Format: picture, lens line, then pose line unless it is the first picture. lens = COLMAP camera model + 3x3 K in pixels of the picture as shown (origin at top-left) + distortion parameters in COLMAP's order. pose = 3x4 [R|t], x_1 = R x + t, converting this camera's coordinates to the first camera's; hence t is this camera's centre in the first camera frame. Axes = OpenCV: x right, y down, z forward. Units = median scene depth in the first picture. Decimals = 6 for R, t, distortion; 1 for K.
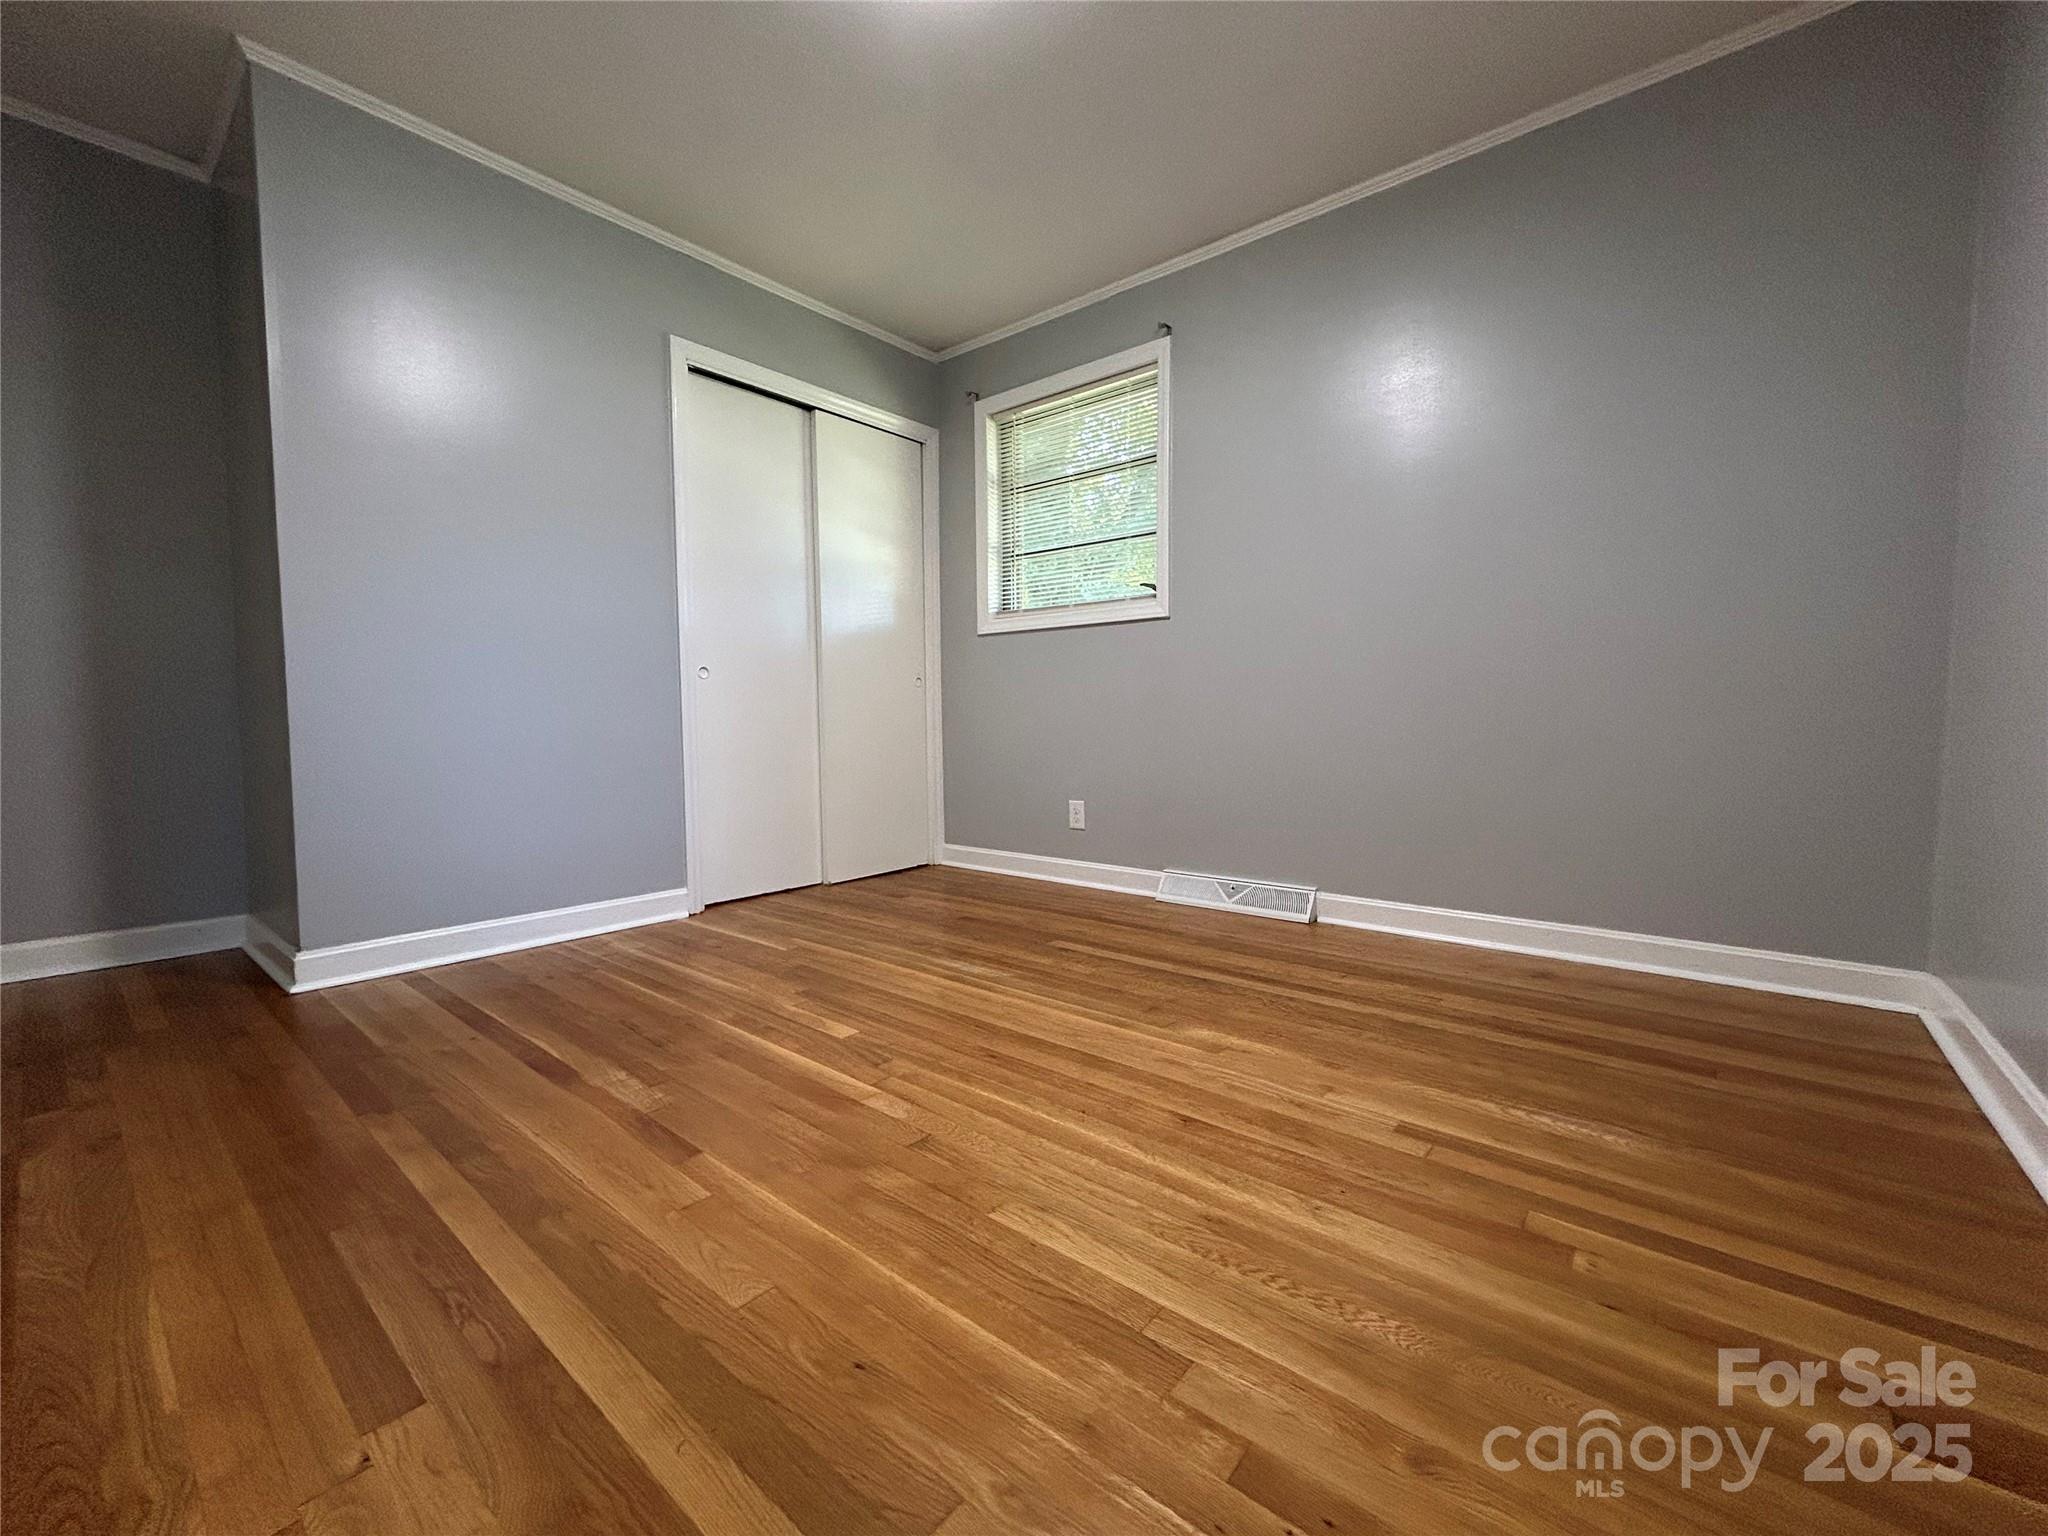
lens RADIAL K [[831.2, 0, 1021.4], [0, 831.2, 781.1], [0, 0, 1]] dist [-0.004777, 0.000259]
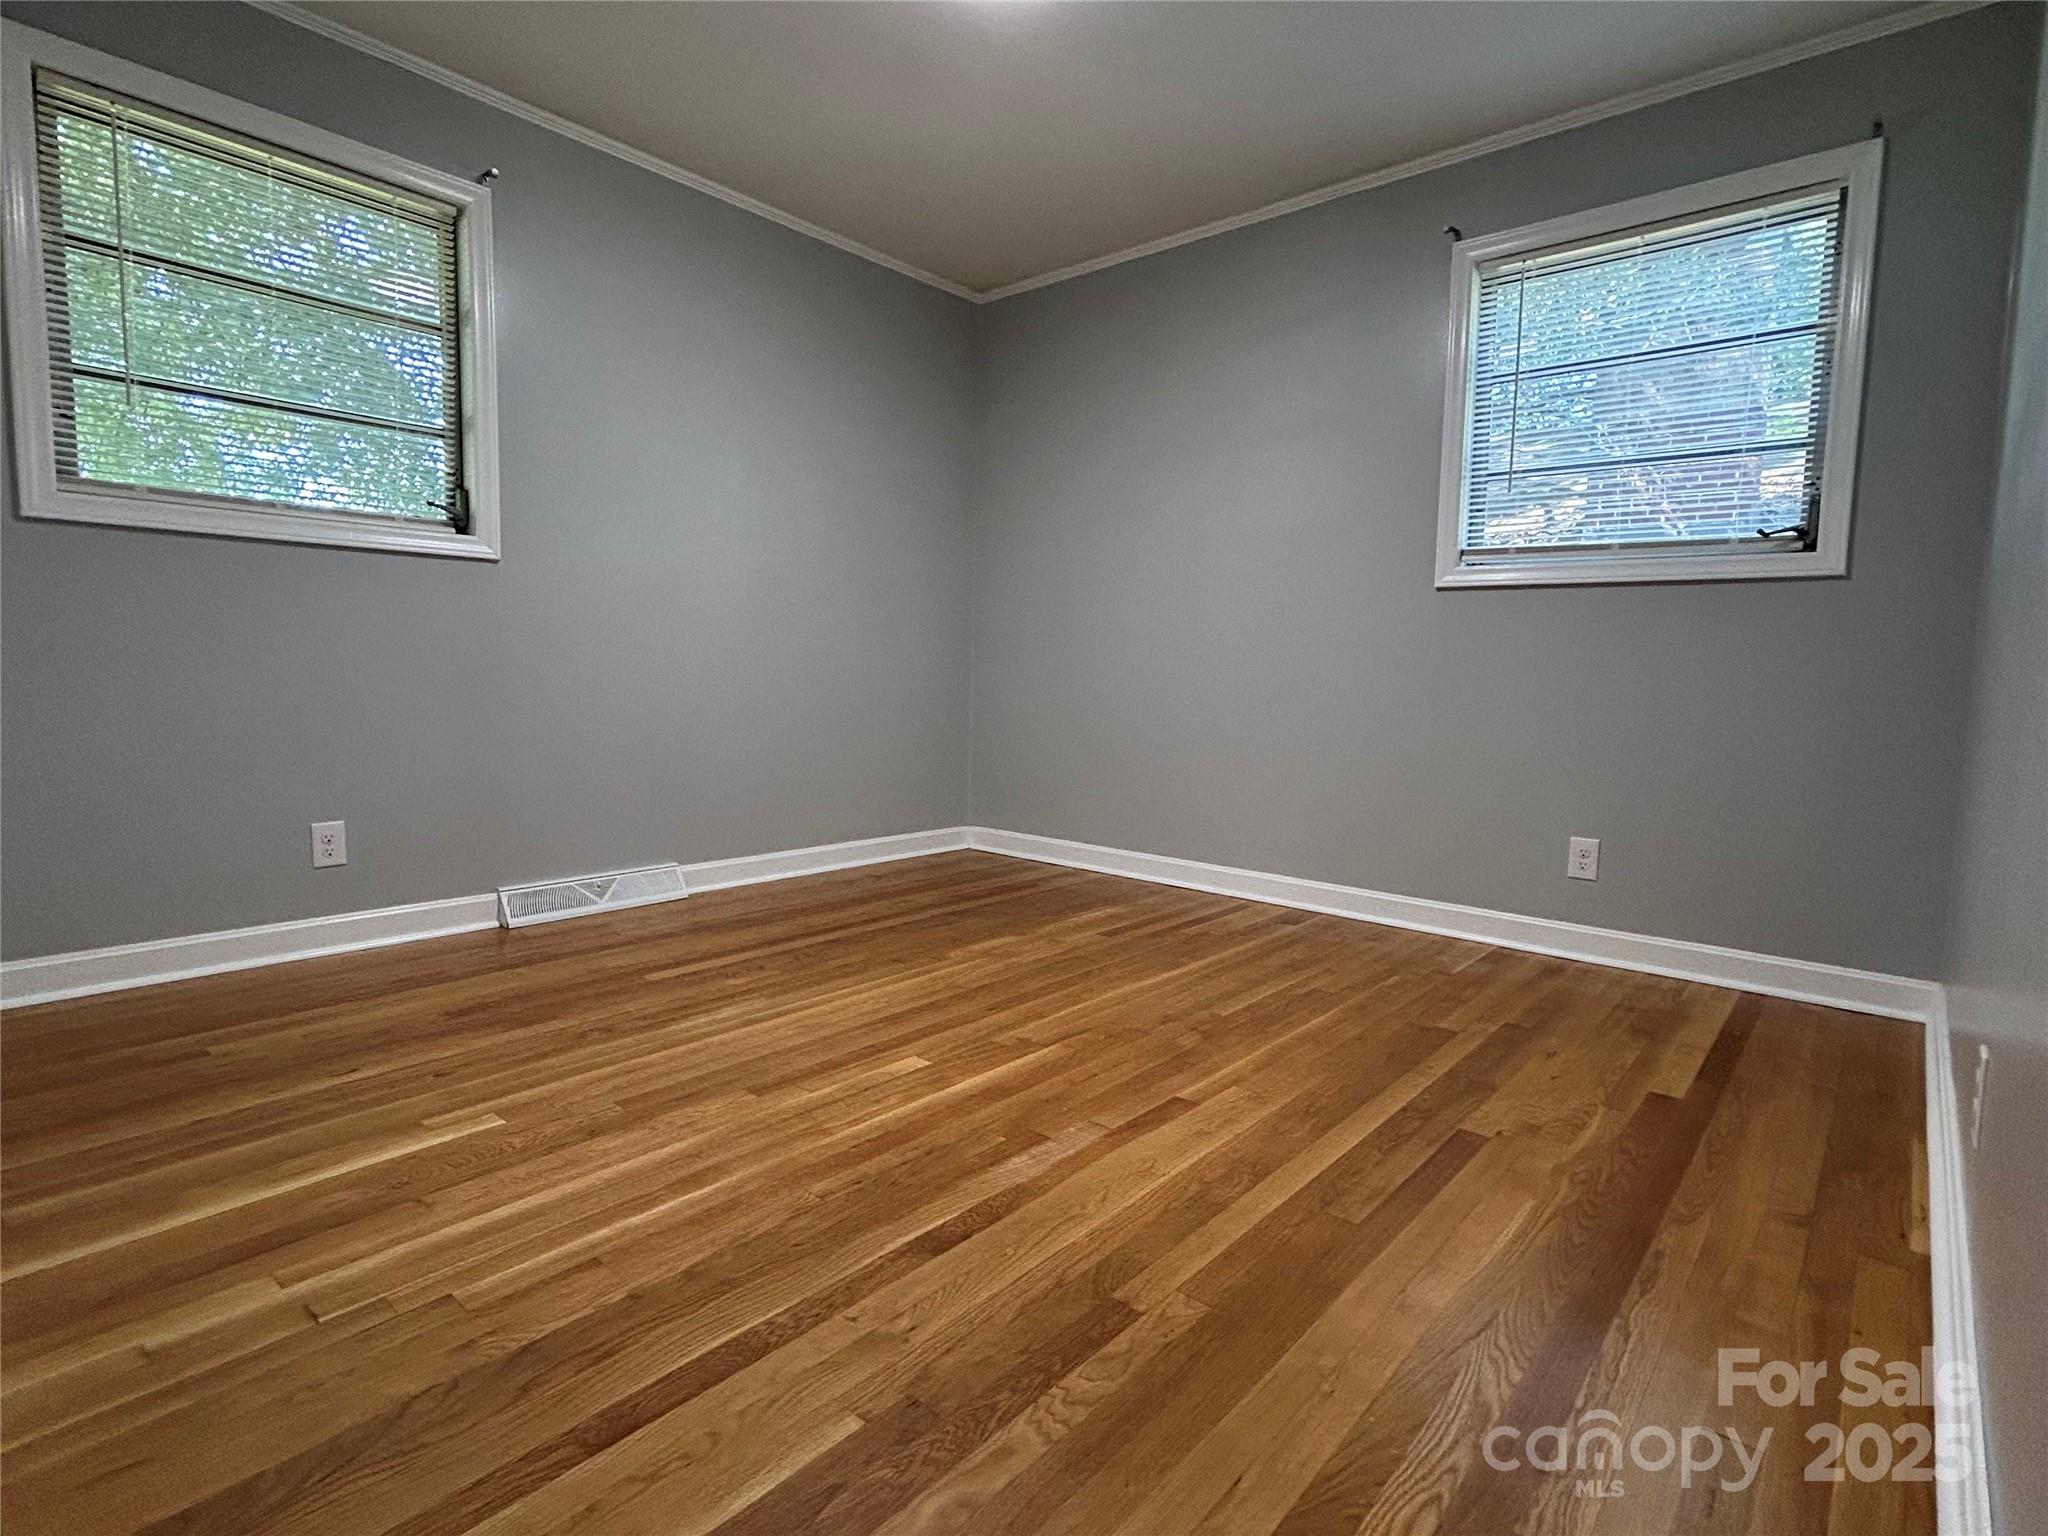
lens RADIAL K [[1024.9, 0, 1023.1], [0, 1024.9, 762.6], [0, 0, 1]] dist [0.008681, -0.000609]
pose [[0.016375, -0.082150, 0.996485, -0.949409], [0.053444, 0.995266, 0.081171, -0.076470], [-0.998437, 0.051927, 0.020687, 0.620816]]
